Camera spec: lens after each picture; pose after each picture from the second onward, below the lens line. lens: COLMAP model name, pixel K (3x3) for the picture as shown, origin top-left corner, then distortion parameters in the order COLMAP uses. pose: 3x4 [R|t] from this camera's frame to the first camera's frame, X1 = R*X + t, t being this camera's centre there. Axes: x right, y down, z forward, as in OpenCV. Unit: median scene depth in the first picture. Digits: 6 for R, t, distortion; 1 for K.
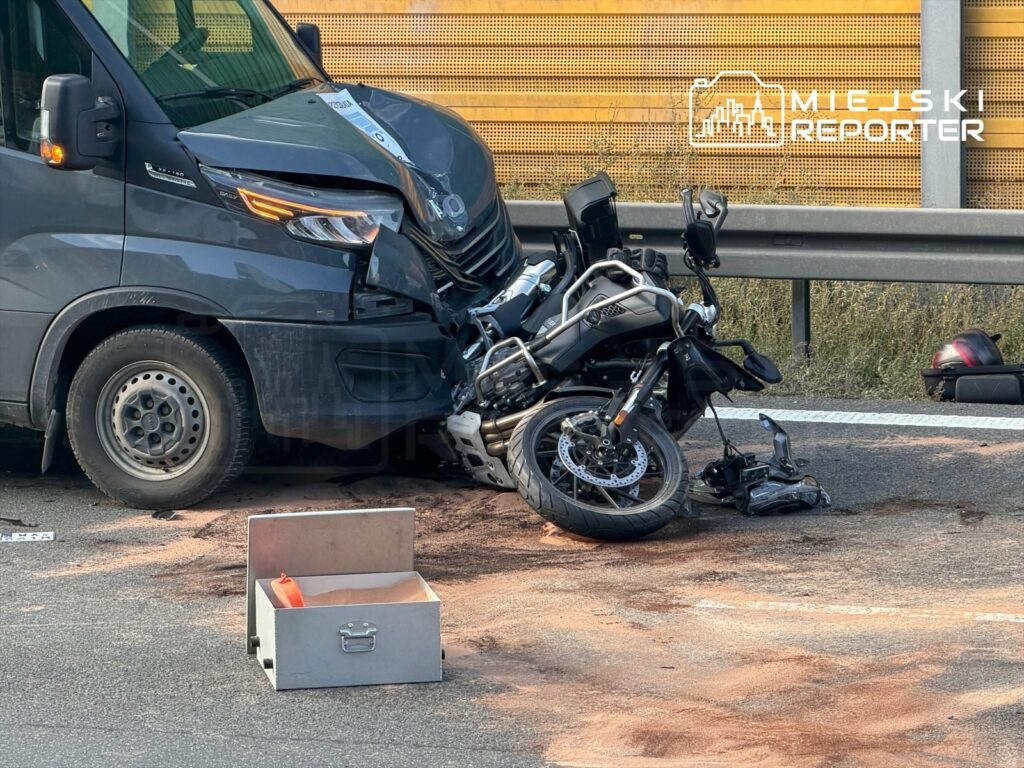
lens RADIAL K [[4814.1, 0, 512.0], [0, 4814.1, 384.0], [0, 0, 1]] dist [-0.060054, 10.615905]
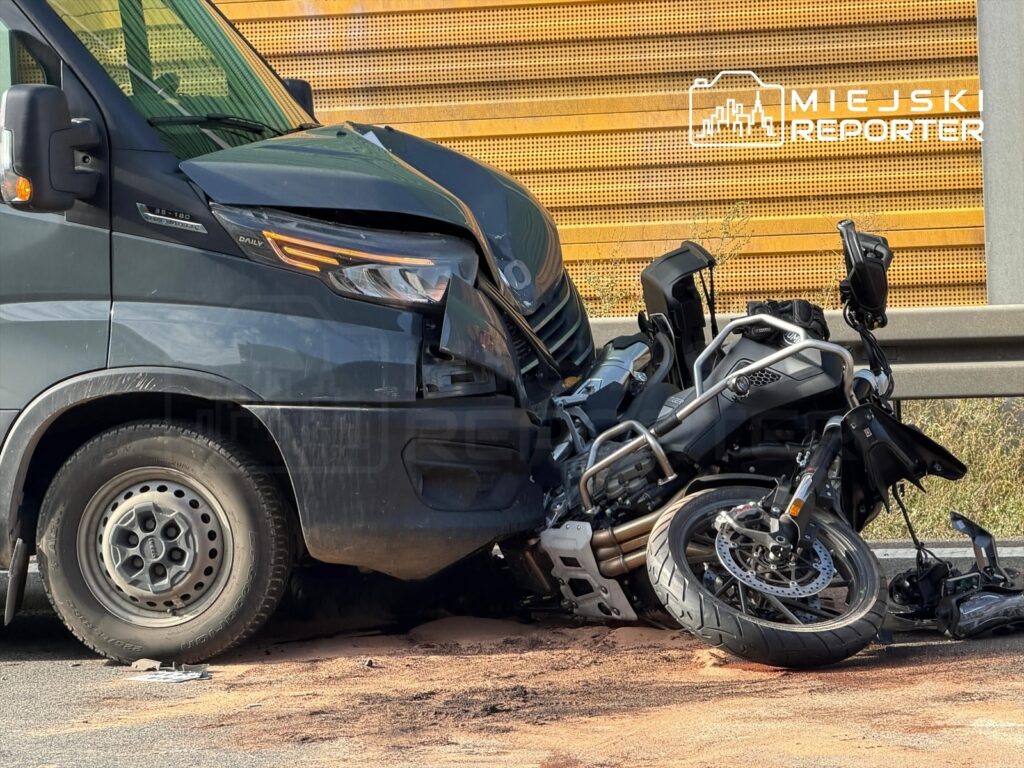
lens RADIAL K [[4513.1, 0, 542.4], [0, 4513.1, 384.6], [0, 0, 1]] dist [0.075275, 6.608985]
pose [[0.996242, -0.030318, 0.081128, -0.071126], [0.037502, 0.995366, -0.088545, 0.047336], [-0.078068, 0.091255, 0.992763, 0.294031]]
